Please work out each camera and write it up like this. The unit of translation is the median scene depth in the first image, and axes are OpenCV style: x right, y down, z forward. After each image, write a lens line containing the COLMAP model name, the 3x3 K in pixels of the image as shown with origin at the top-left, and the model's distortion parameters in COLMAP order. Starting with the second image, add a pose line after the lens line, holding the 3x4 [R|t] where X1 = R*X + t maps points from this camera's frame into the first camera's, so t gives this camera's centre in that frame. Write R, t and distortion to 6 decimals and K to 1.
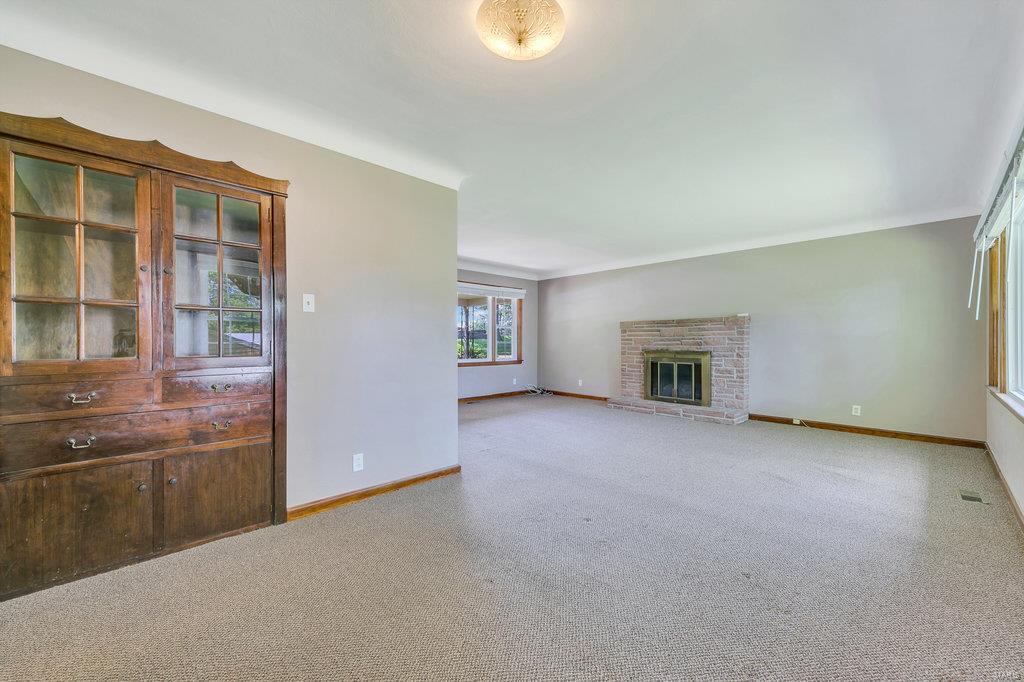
lens RADIAL K [[400.4, 0, 512.0], [0, 400.4, 341.0], [0, 0, 1]] dist [0.007576, -0.000392]
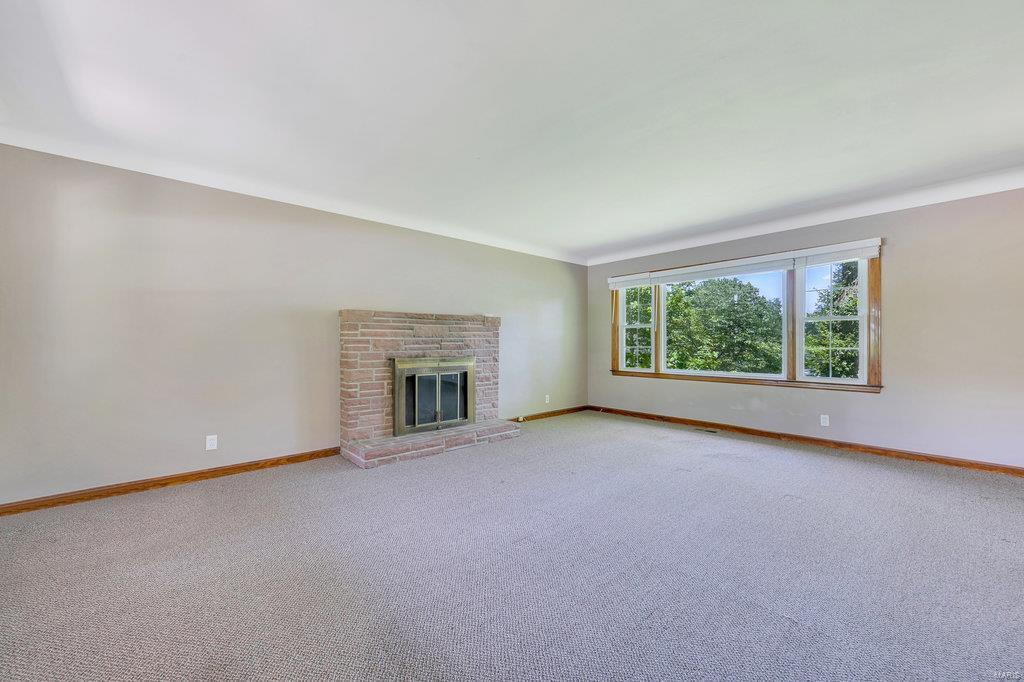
lens RADIAL K [[400.4, 0, 512.0], [0, 400.4, 341.0], [0, 0, 1]] dist [0.007576, -0.000392]
pose [[0.032315, 0.003720, 0.999471, -0.313170], [-0.003980, 0.999986, -0.003593, -0.002984], [-0.999470, -0.003862, 0.032329, 0.843013]]
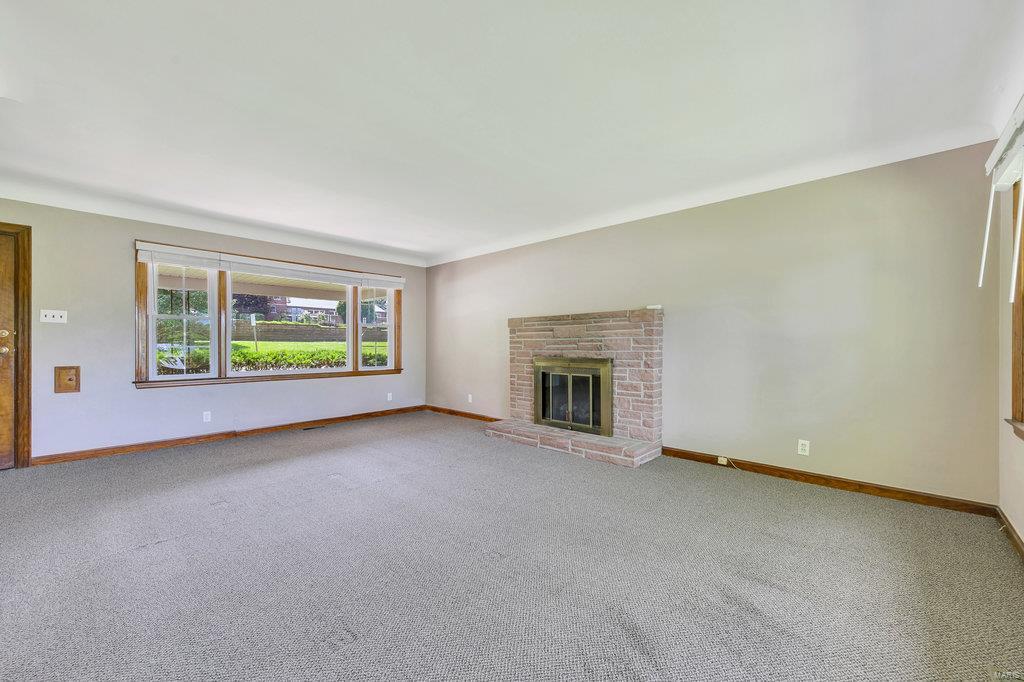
lens RADIAL K [[400.4, 0, 512.0], [0, 400.4, 341.0], [0, 0, 1]] dist [0.007576, -0.000392]
pose [[0.998151, -0.001637, 0.060761, 0.258926], [0.001916, 0.999988, -0.004521, -0.002506], [-0.060752, 0.004629, 0.998142, 0.282336]]
